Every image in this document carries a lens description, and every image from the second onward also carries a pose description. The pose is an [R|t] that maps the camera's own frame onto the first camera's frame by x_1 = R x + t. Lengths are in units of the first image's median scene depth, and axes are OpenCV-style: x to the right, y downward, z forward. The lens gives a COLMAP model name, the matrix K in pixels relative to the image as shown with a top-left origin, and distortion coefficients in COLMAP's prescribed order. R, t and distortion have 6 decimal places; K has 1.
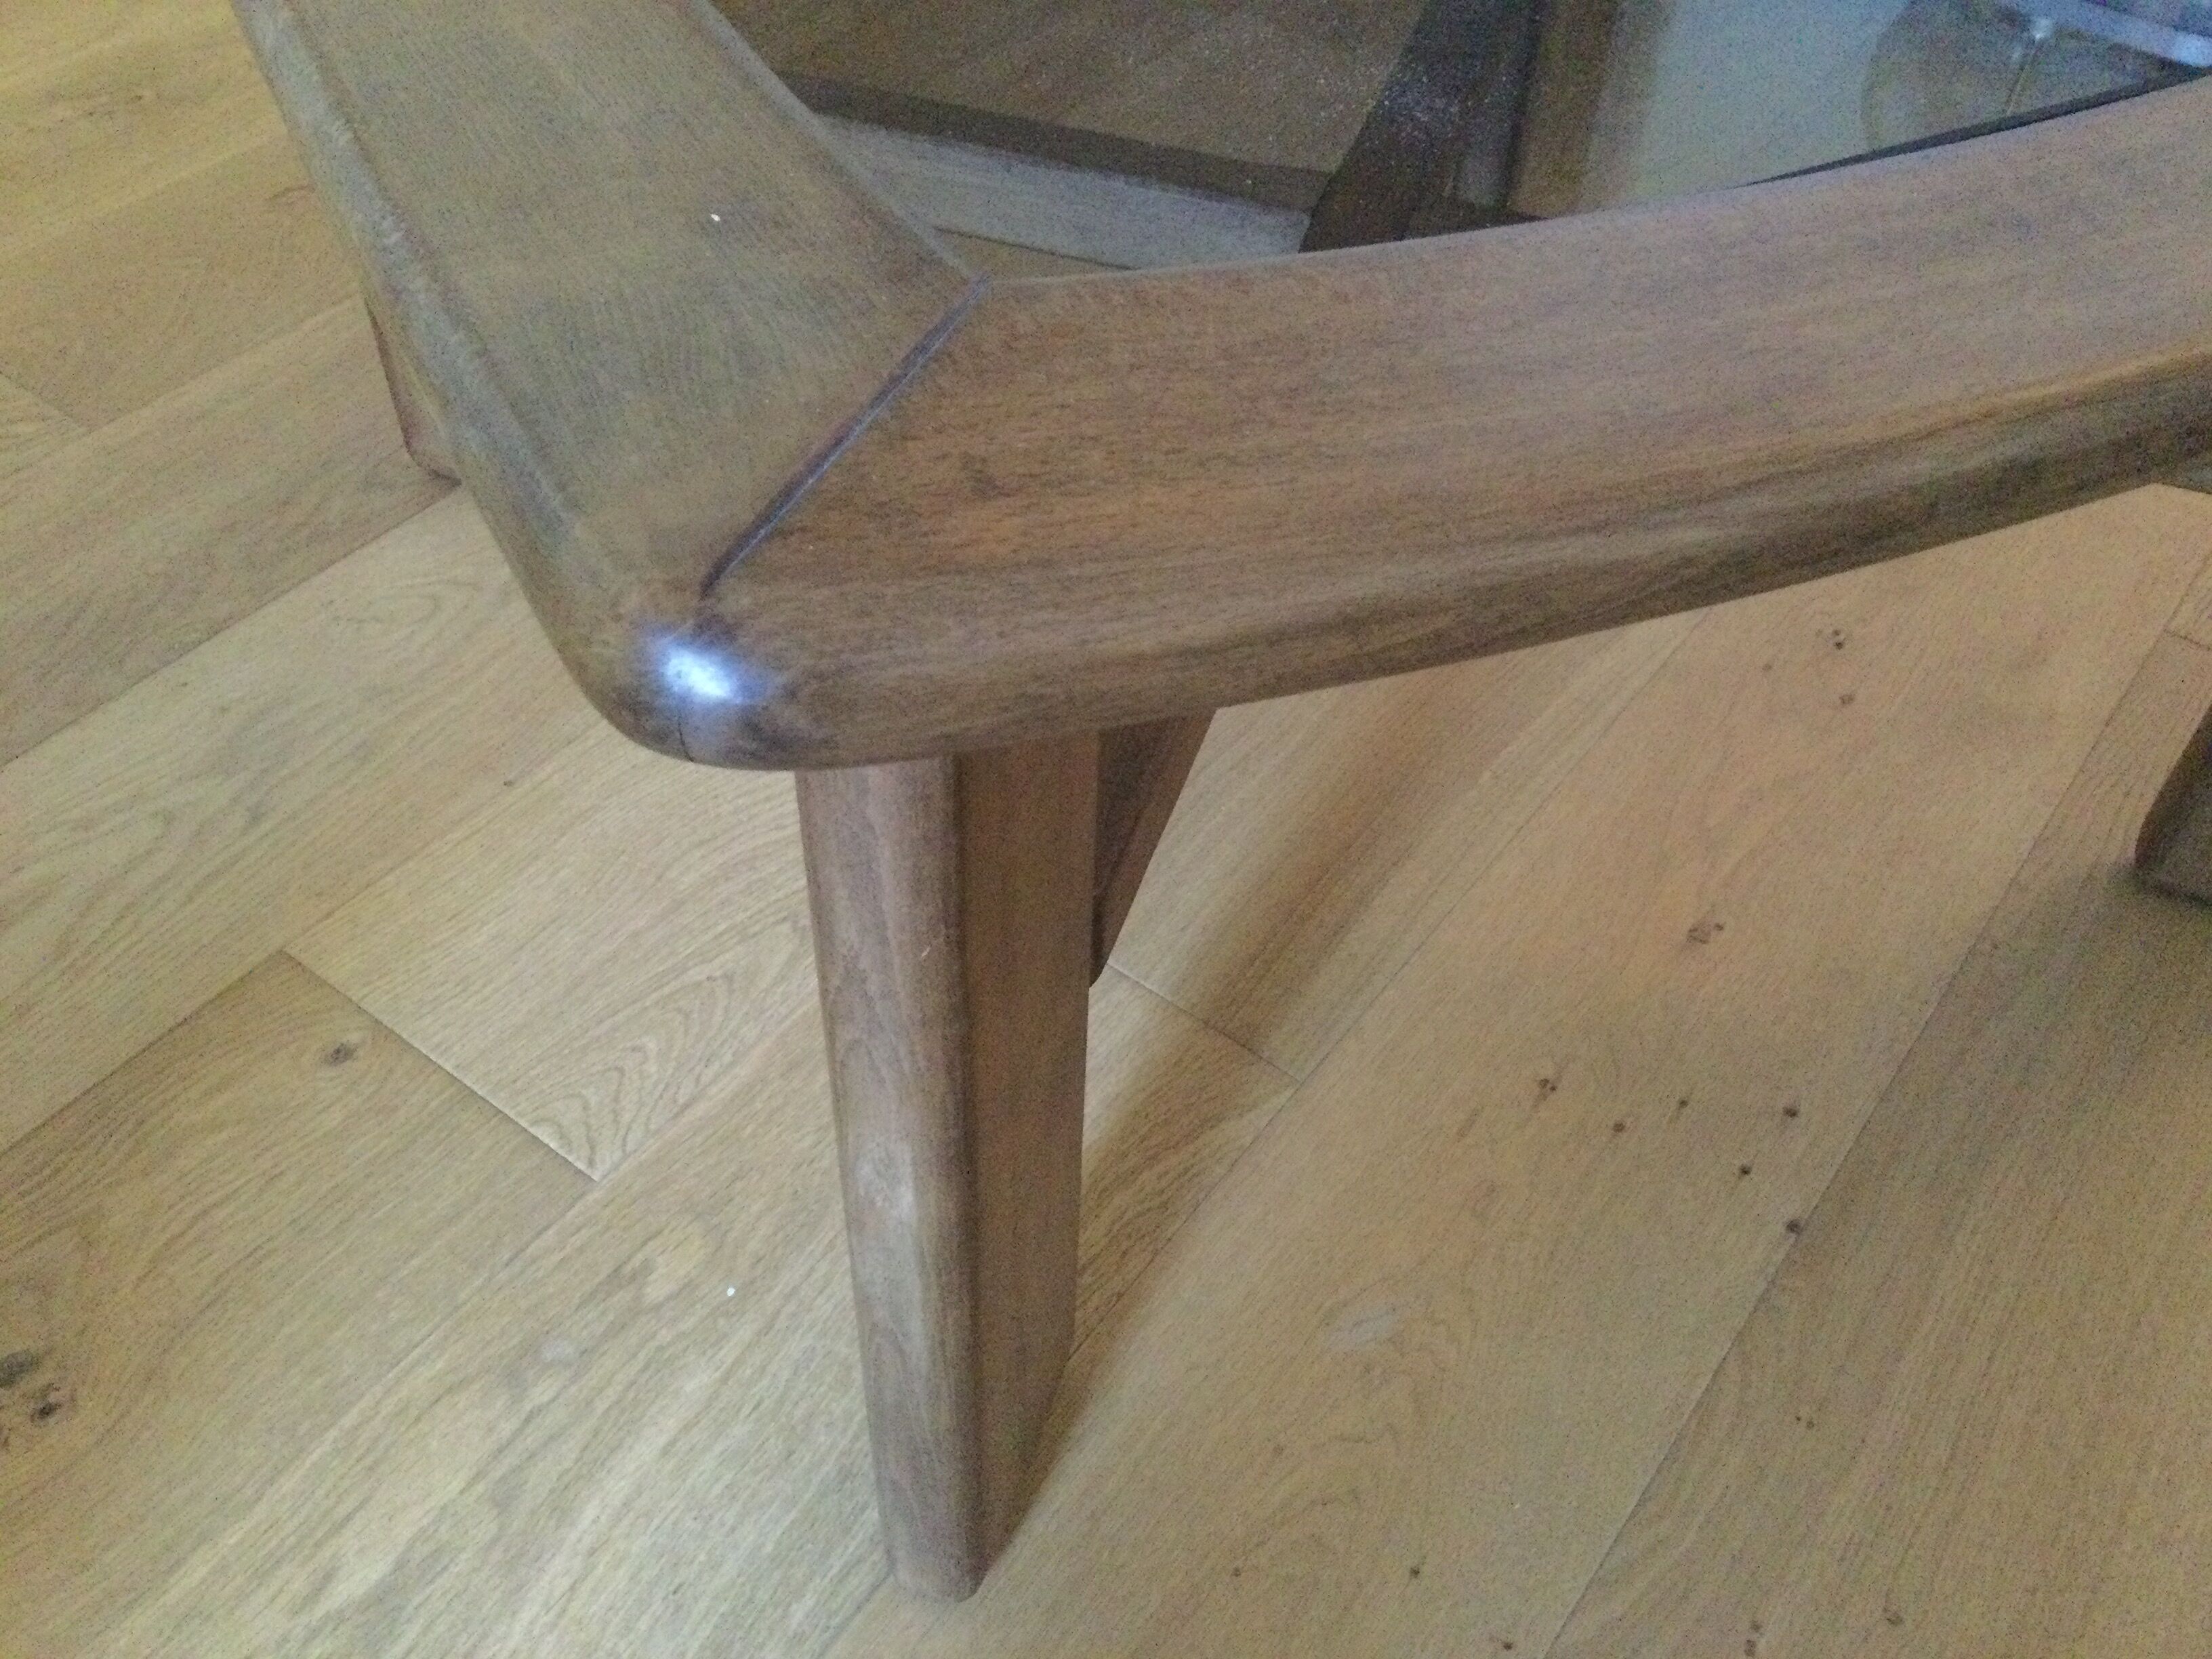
lens RADIAL K [[2012.7, 0, 1095.3], [0, 2012.7, 845.7], [0, 0, 1]] dist [0.012554, 0.000000]
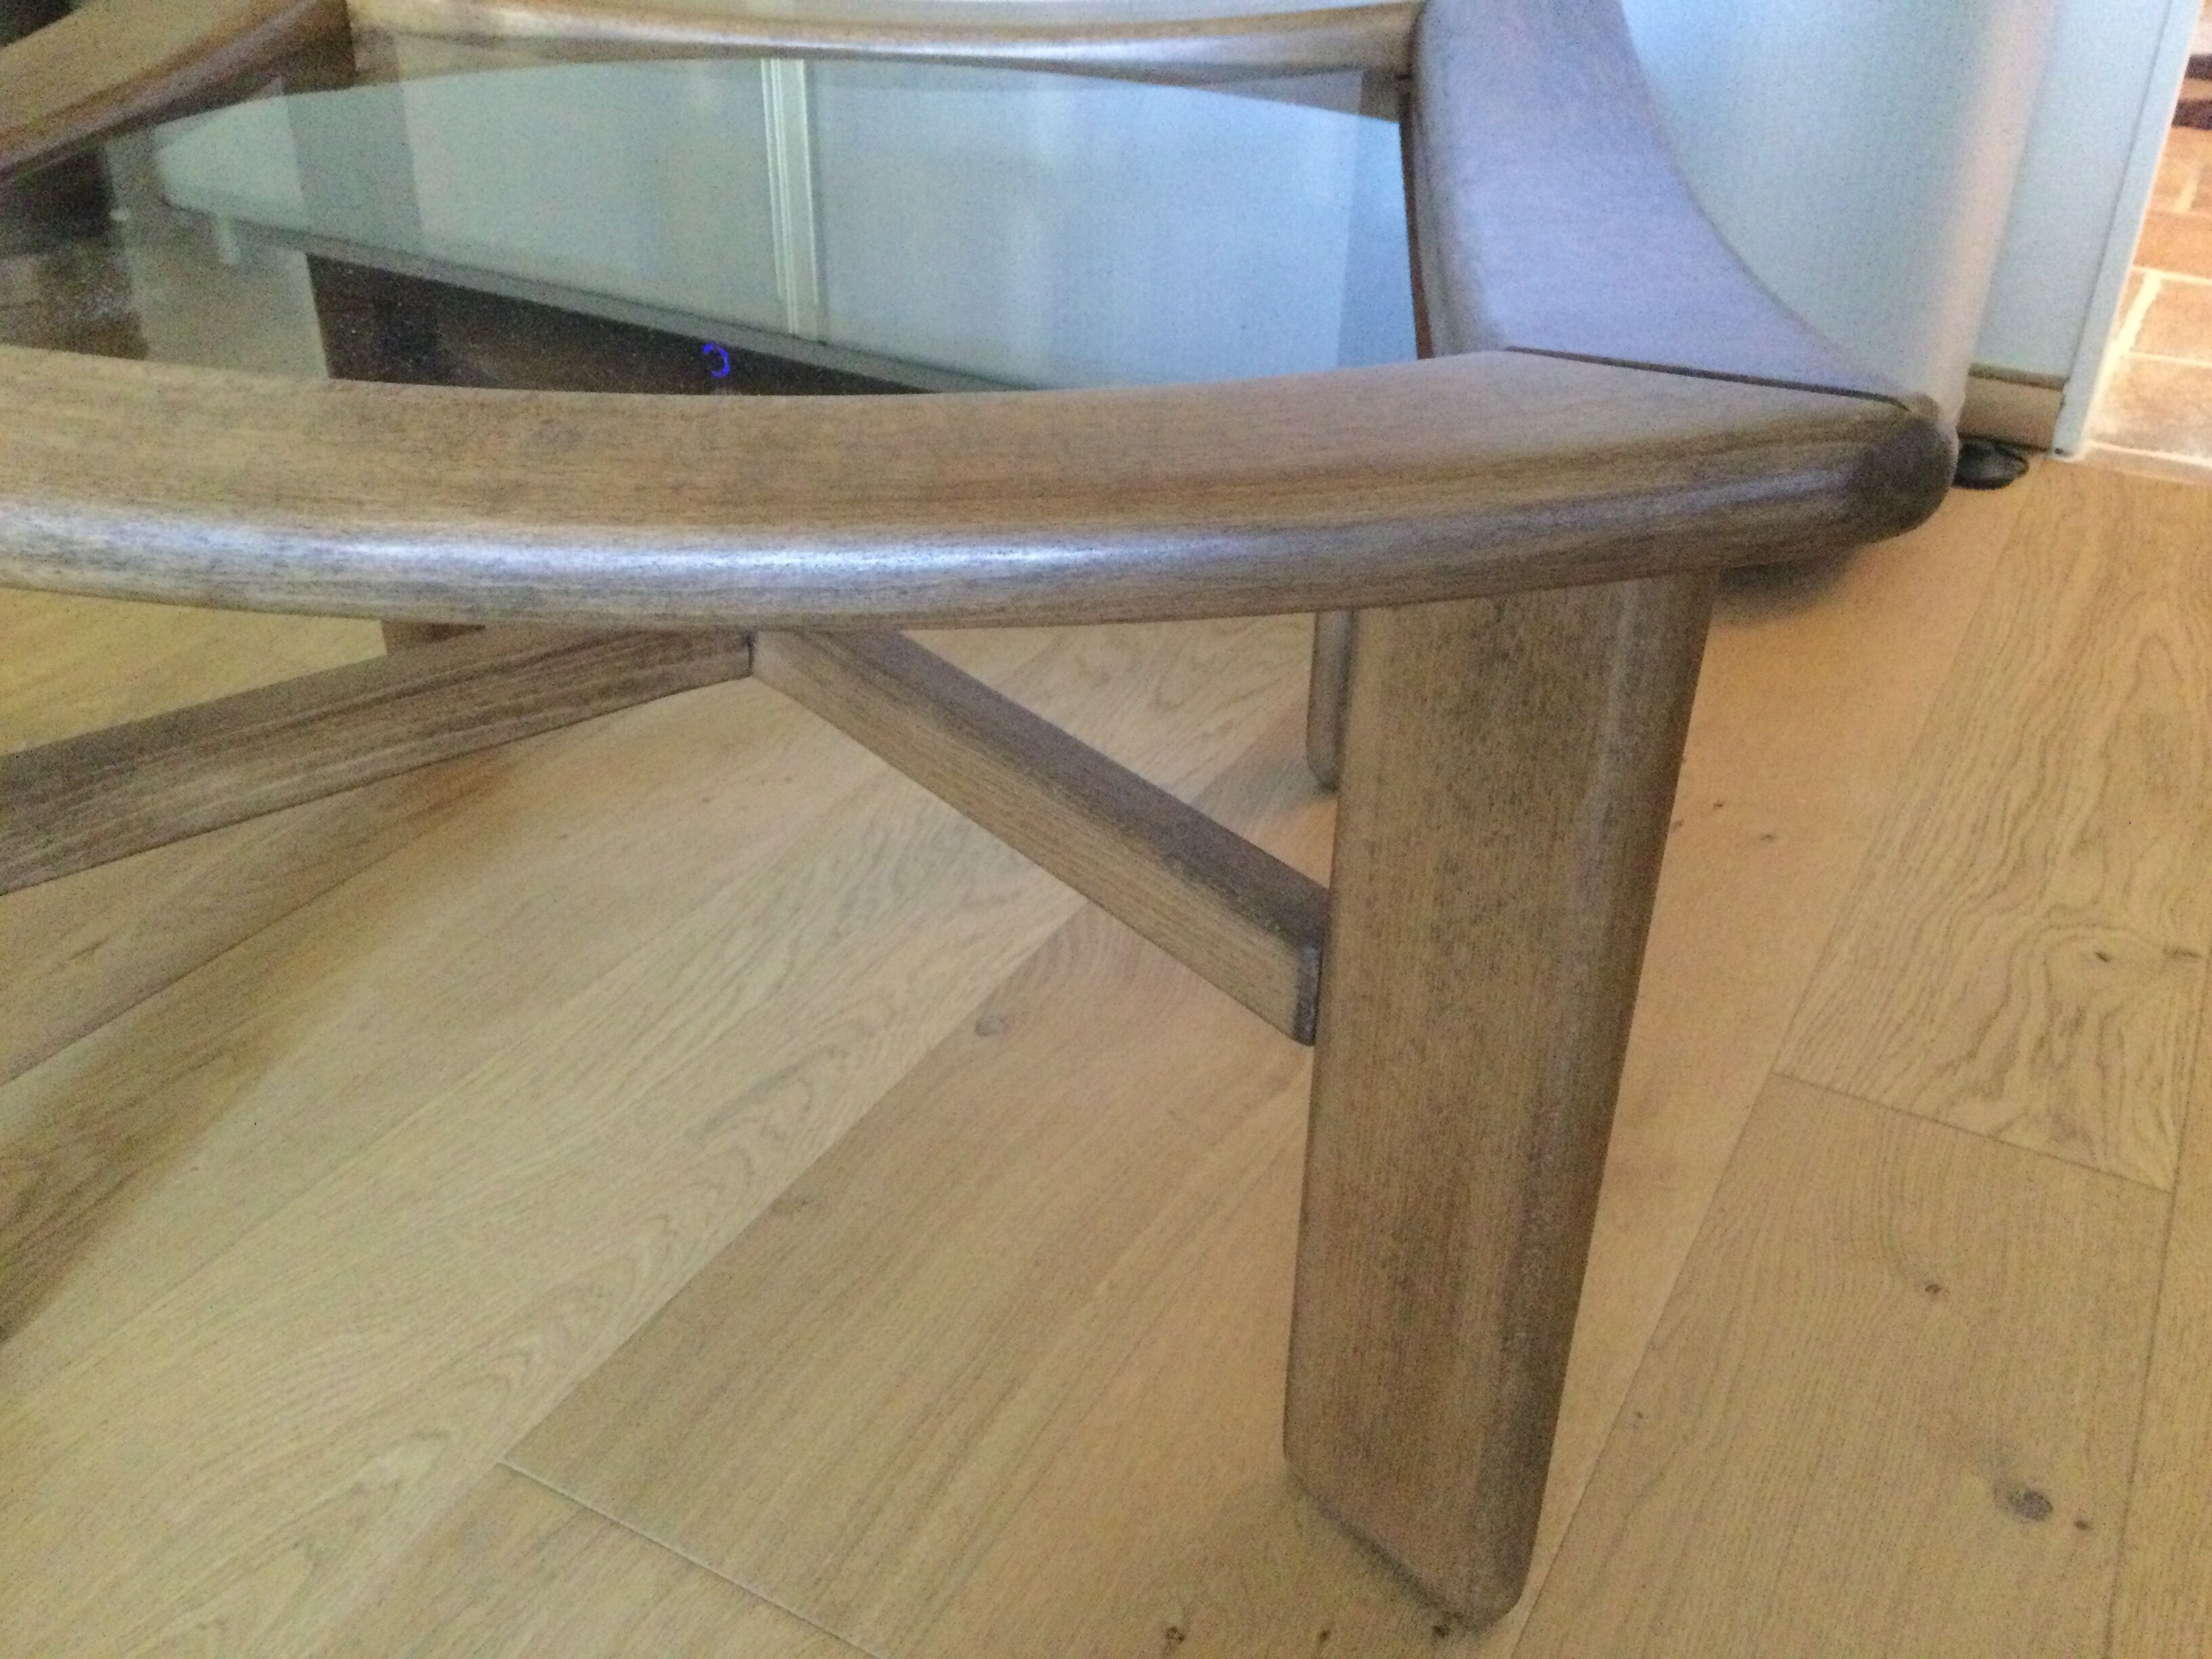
lens RADIAL K [[2012.7, 0, 1104.0], [0, 2012.7, 848.4], [0, 0, 1]] dist [0.012554, 0.000000]
pose [[0.989714, -0.081467, 0.117596, 0.124528], [0.110430, 0.957633, -0.265977, 0.021392], [-0.090946, 0.276228, 0.956780, 0.059322]]
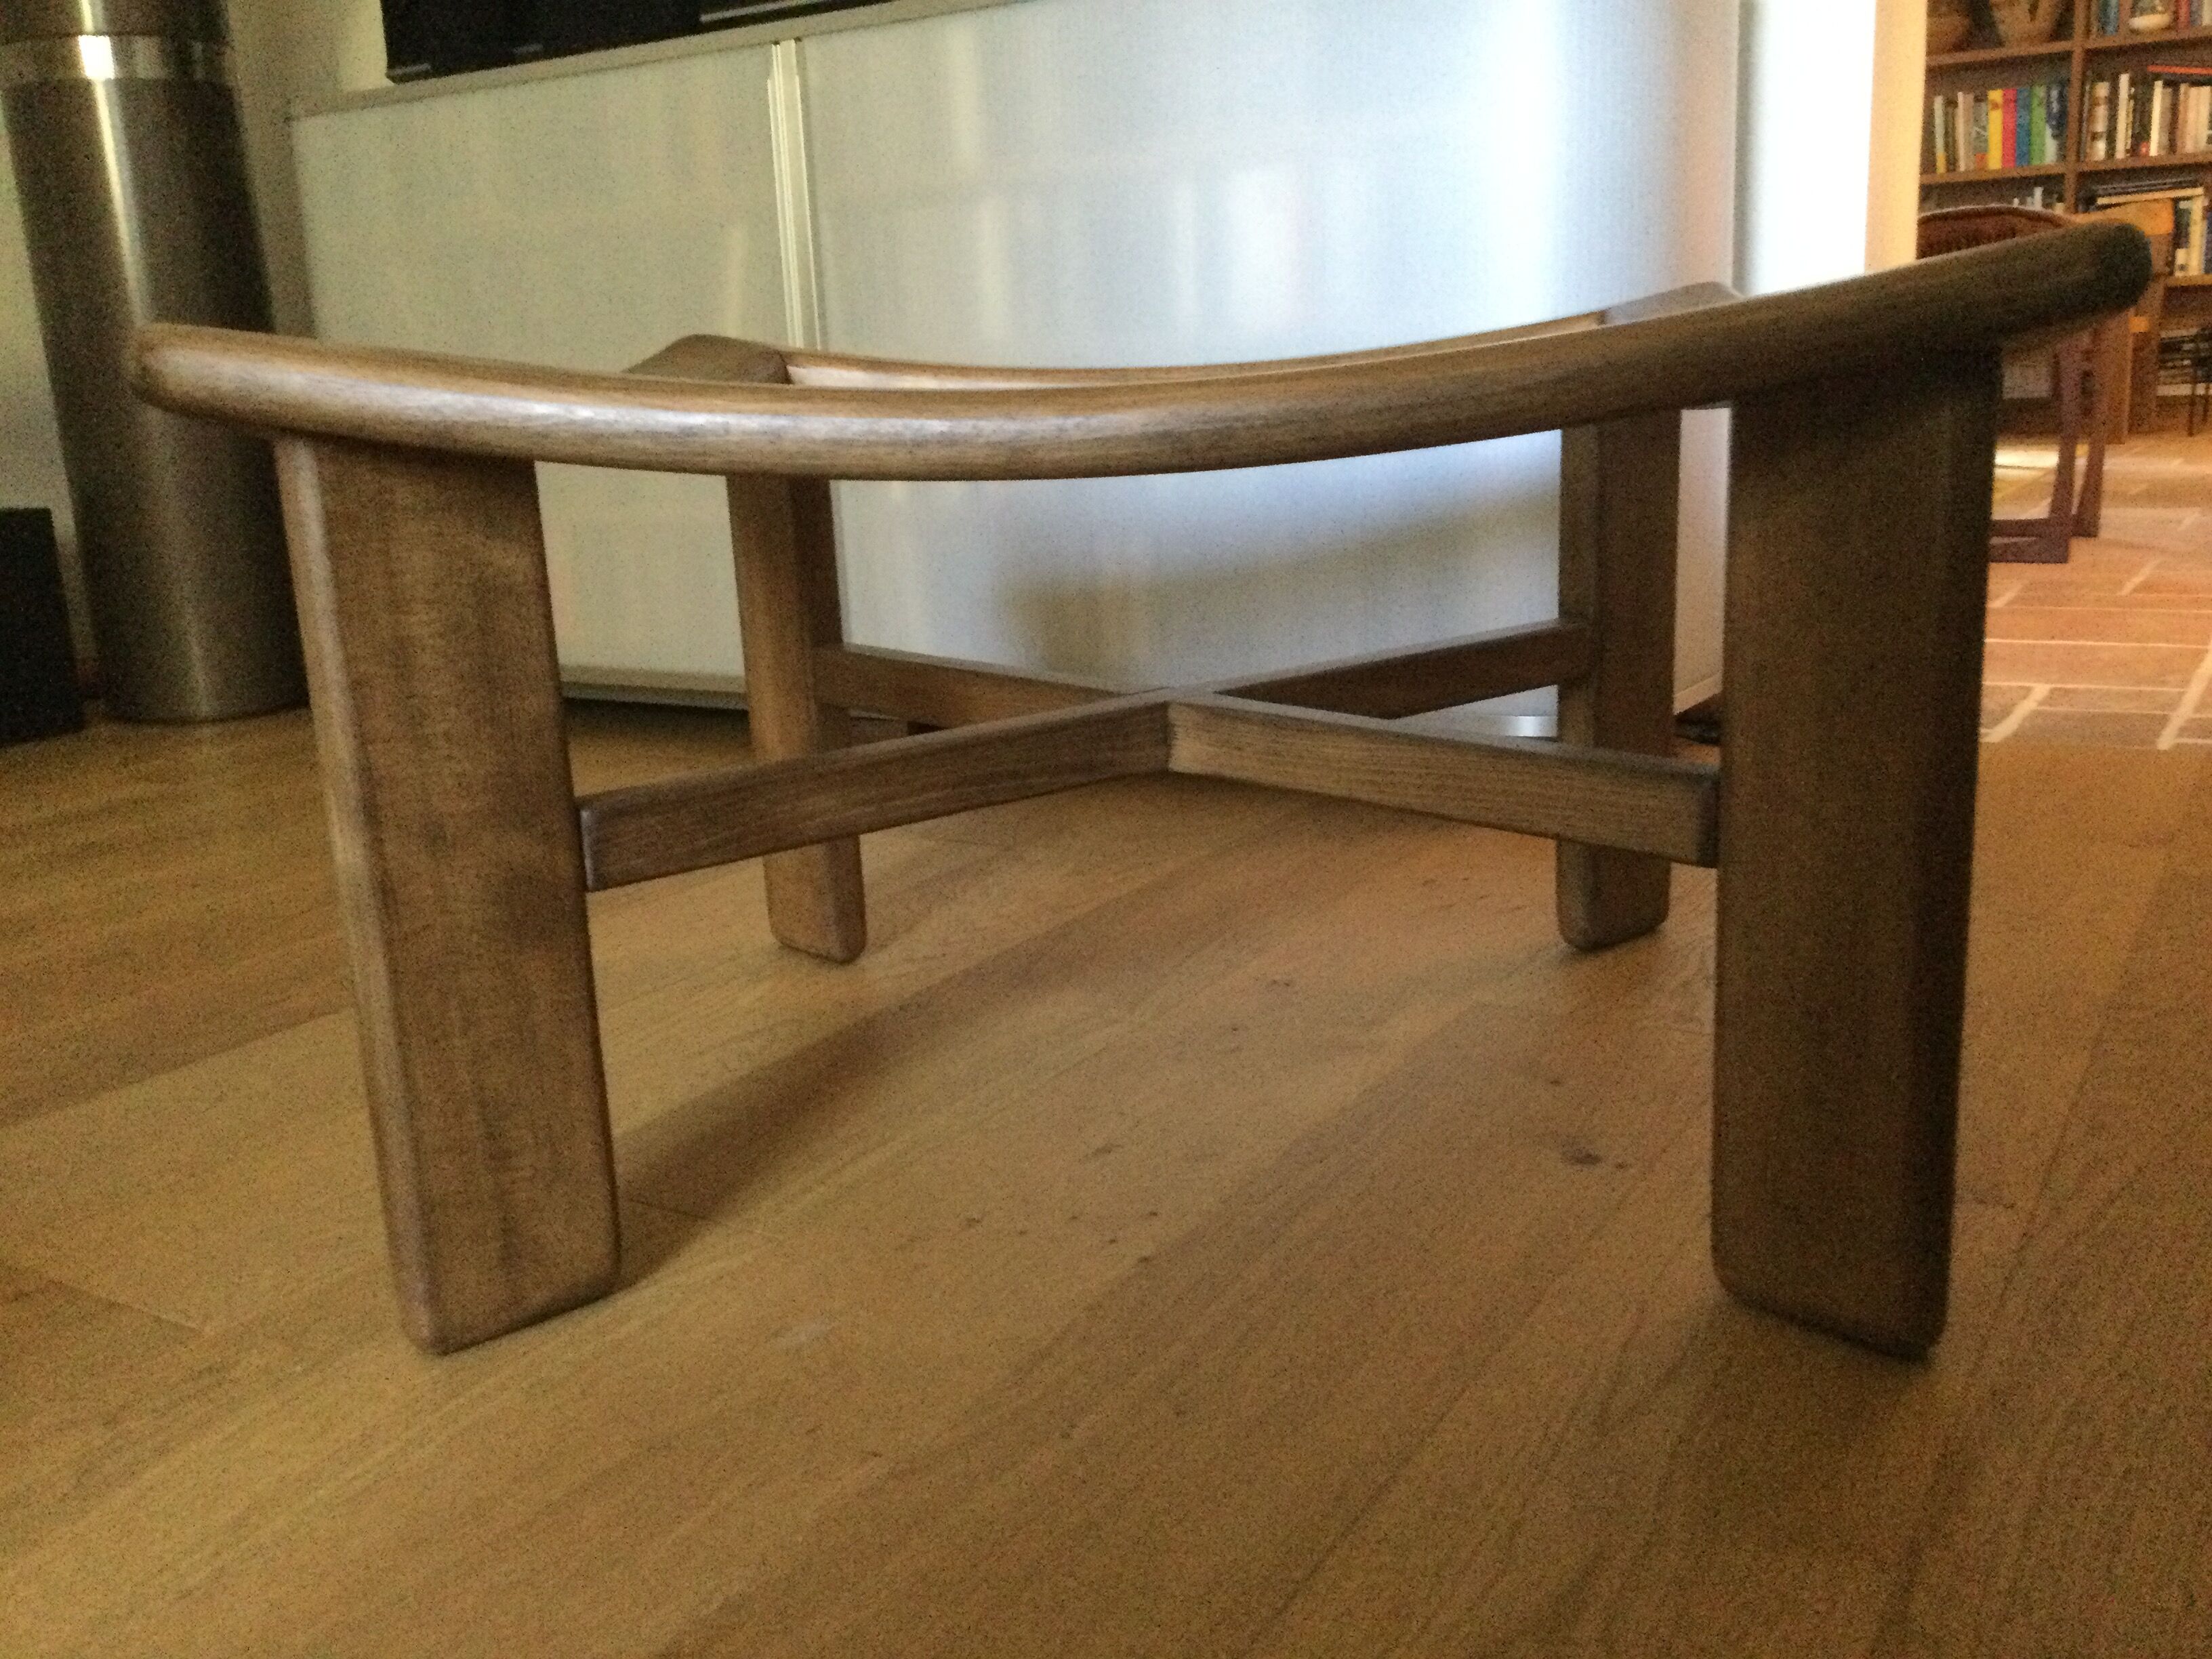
lens RADIAL K [[2012.7, 0, 1099.7], [0, 2012.7, 845.6], [0, 0, 1]] dist [0.012554, 0.000000]
pose [[0.985666, -0.108367, 0.129305, -0.186655], [0.161709, 0.825347, -0.540974, 0.441675], [-0.048098, 0.554129, 0.831040, -0.038646]]
